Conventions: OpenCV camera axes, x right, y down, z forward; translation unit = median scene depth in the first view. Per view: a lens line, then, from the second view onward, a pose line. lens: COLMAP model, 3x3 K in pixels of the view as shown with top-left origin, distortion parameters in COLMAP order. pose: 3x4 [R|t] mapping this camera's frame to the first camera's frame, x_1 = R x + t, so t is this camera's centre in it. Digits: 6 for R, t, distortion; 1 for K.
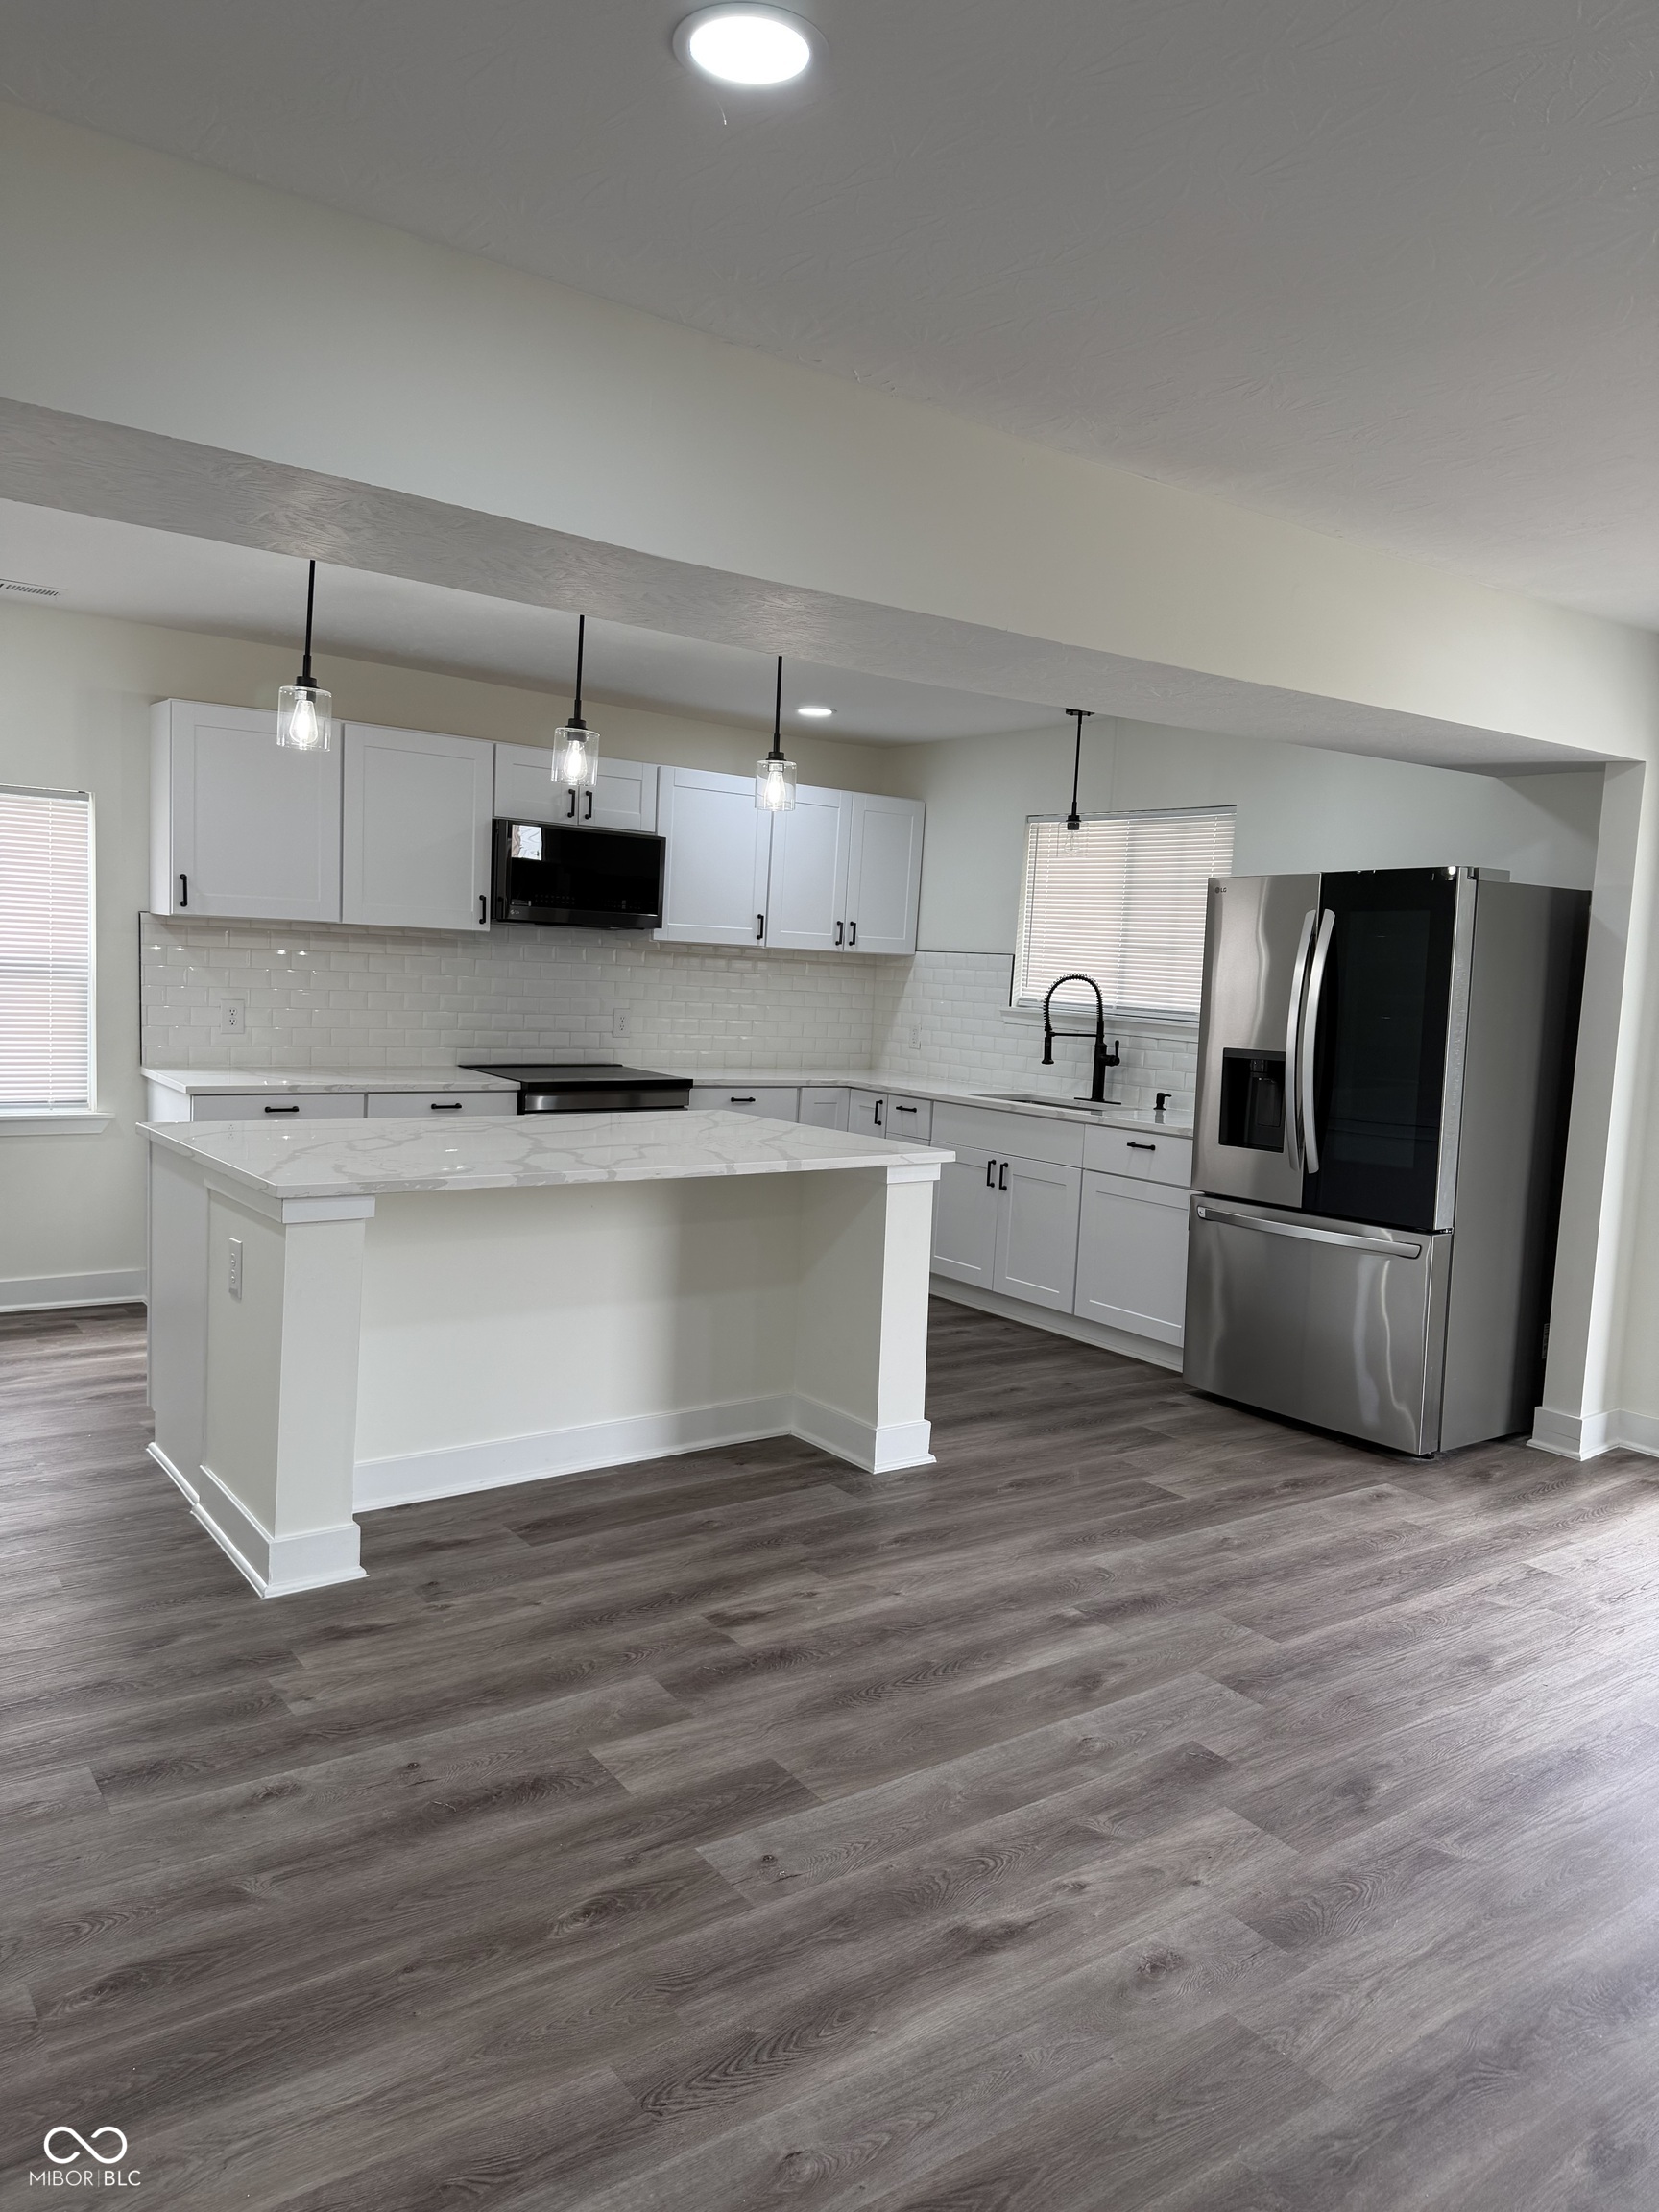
lens RADIAL K [[1555.0, 0, 814.3], [0, 1555.0, 1090.1], [0, 0, 1]] dist [0.035578, -0.041120]
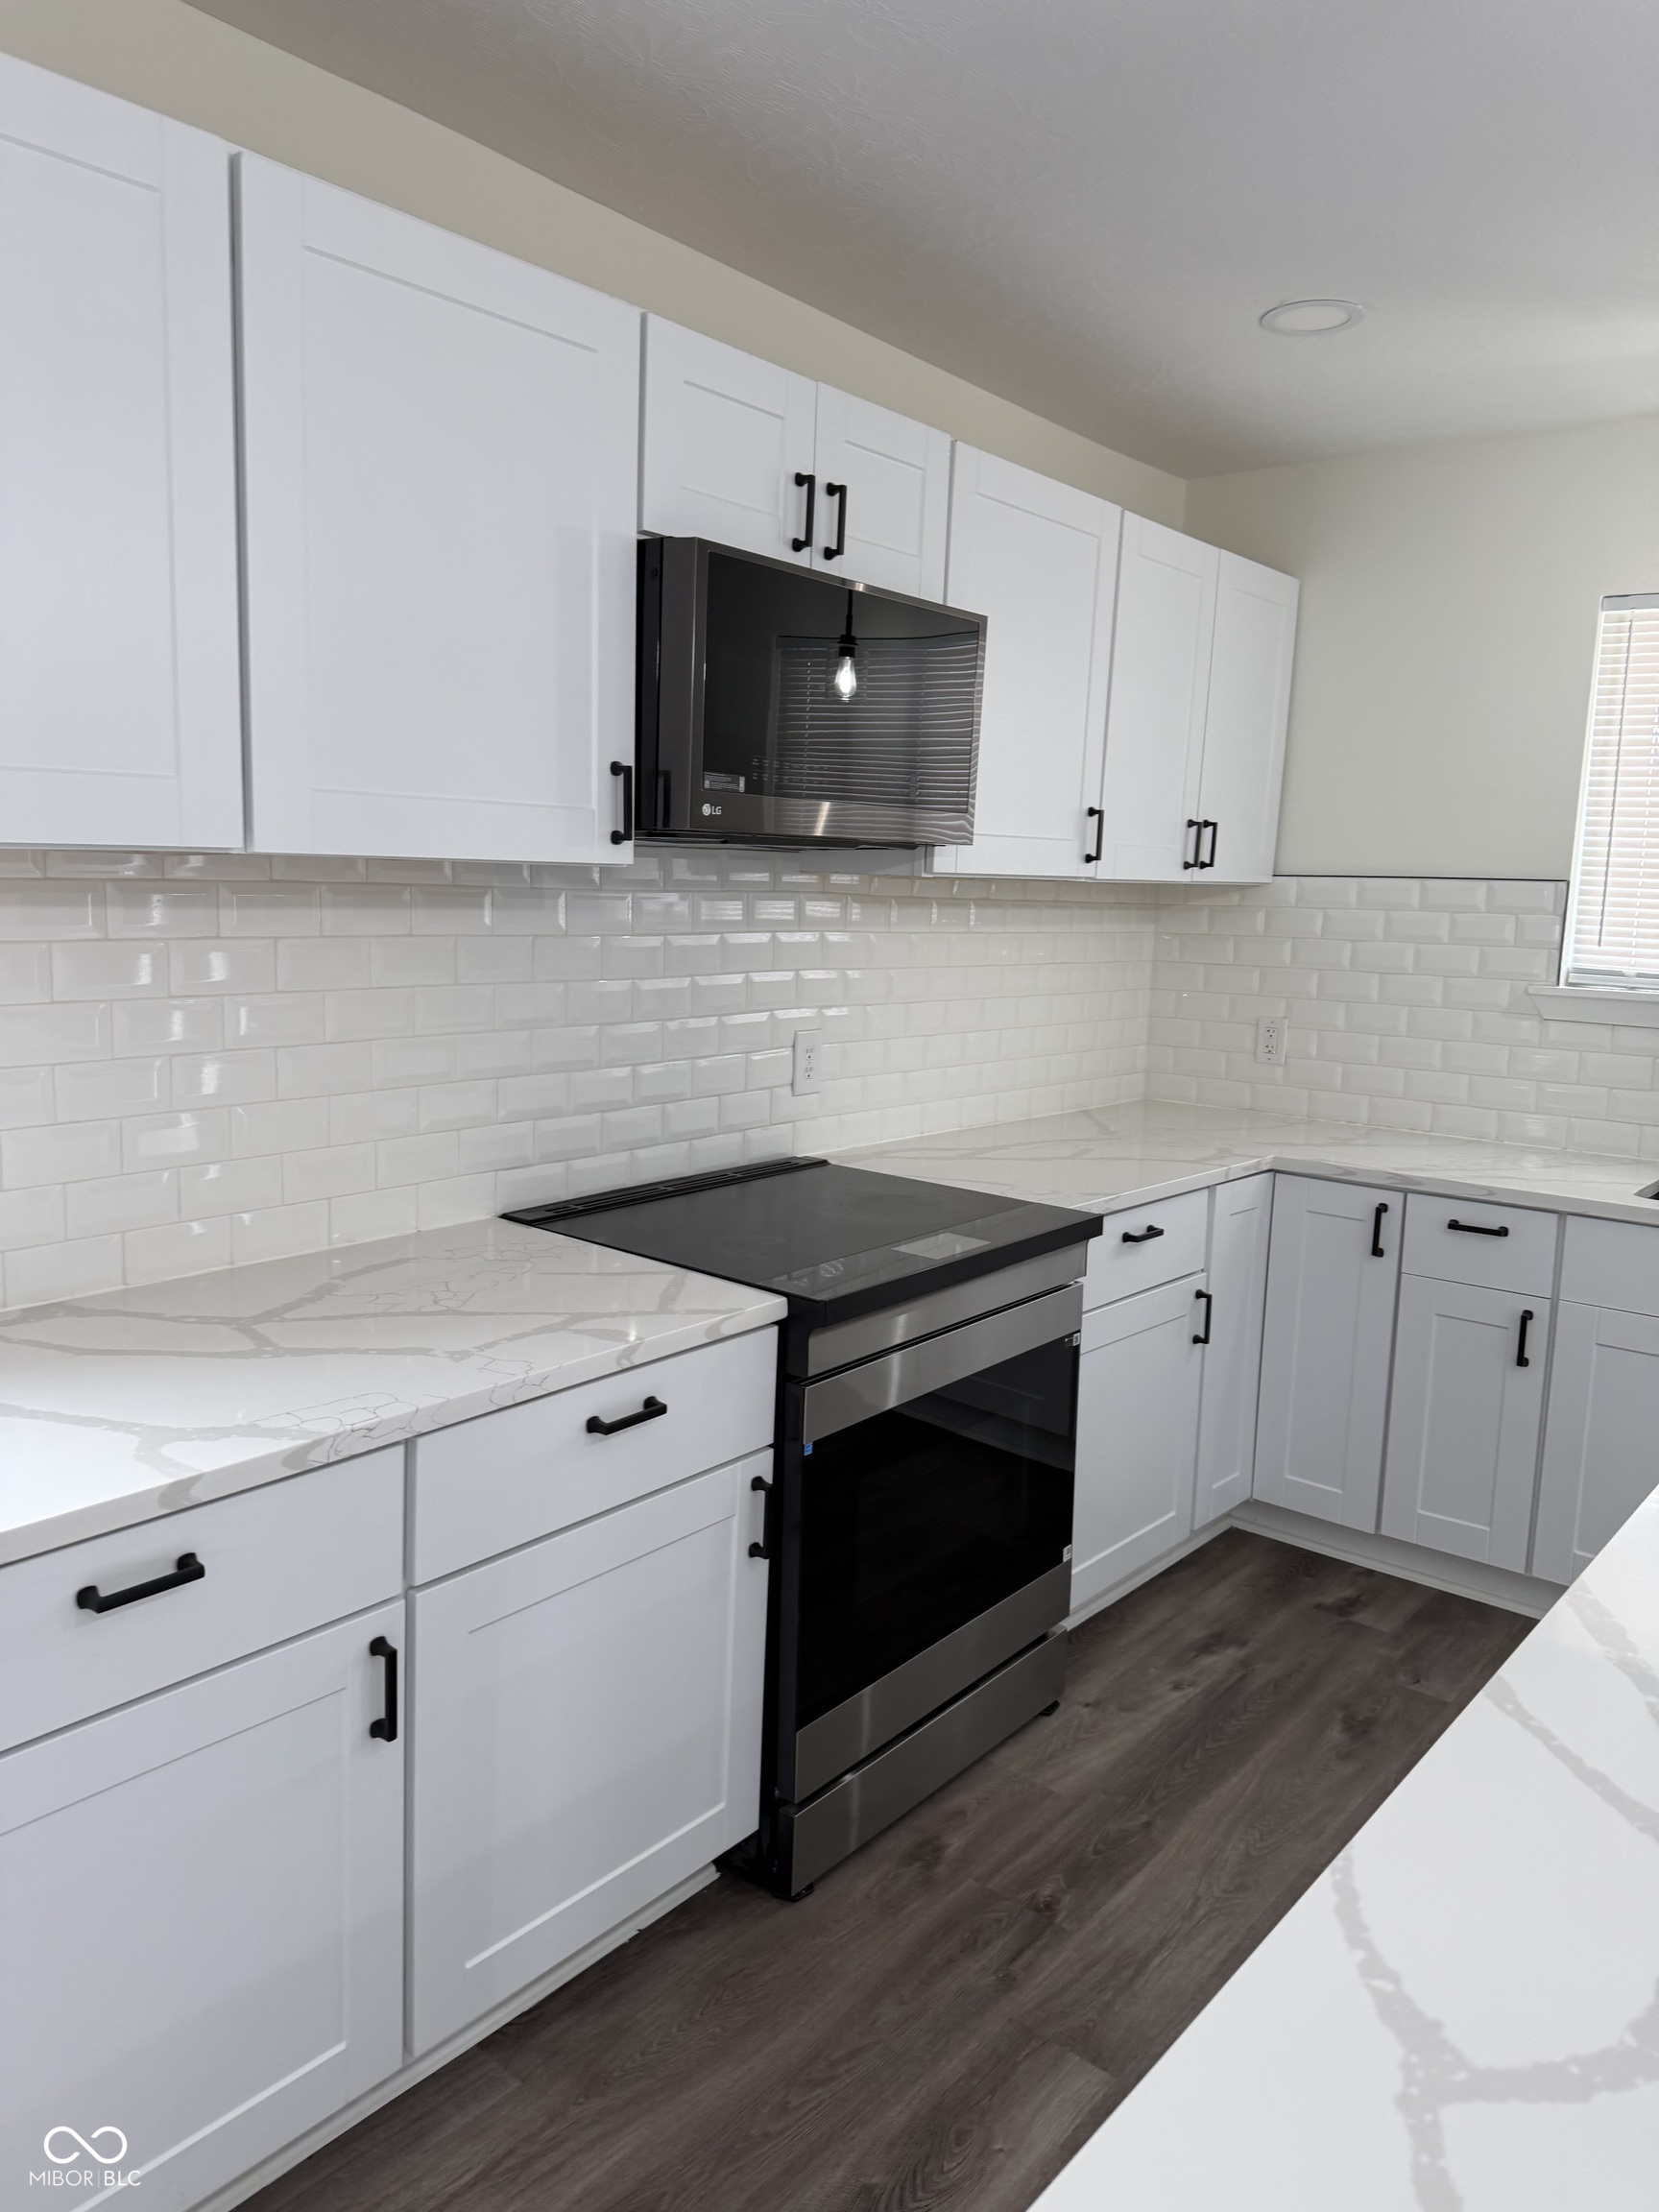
lens RADIAL K [[1555.0, 0, 817.1], [0, 1555.0, 1092.9], [0, 0, 1]] dist [0.035578, -0.041120]
pose [[0.969012, -0.056951, 0.240359, -0.415548], [0.041611, 0.996788, 0.068427, -0.117739], [-0.243484, -0.056305, 0.968269, 1.040235]]
